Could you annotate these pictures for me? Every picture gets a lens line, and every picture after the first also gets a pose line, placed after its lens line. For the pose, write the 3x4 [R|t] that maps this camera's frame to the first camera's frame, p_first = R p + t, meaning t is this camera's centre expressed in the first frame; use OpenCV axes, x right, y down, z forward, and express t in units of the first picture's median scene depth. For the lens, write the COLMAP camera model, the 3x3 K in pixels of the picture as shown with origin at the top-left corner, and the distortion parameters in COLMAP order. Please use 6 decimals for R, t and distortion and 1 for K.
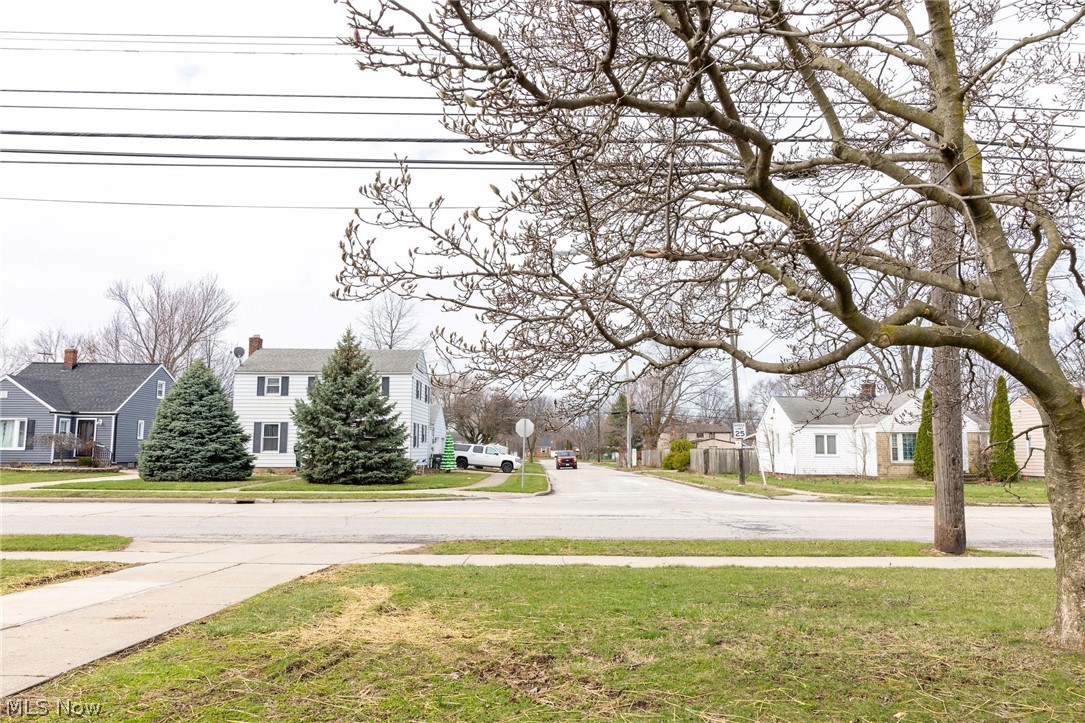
lens RADIAL K [[752.3, 0, 544.7], [0, 752.3, 362.2], [0, 0, 1]] dist [0.008677, -0.007387]
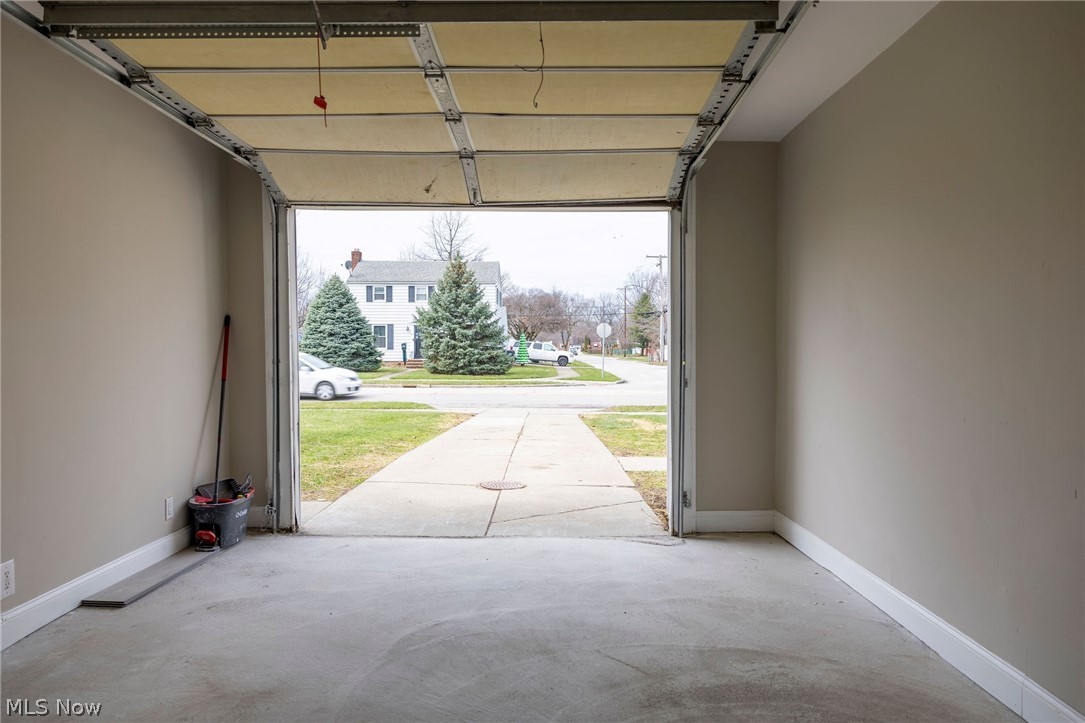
lens RADIAL K [[752.3, 0, 542.0], [0, 752.3, 361.7], [0, 0, 1]] dist [0.008677, -0.007387]
pose [[0.999896, 0.000998, -0.014395, -0.109163], [0.001007, 0.990345, 0.138622, -0.034188], [0.014394, -0.138622, 0.990241, -0.243264]]
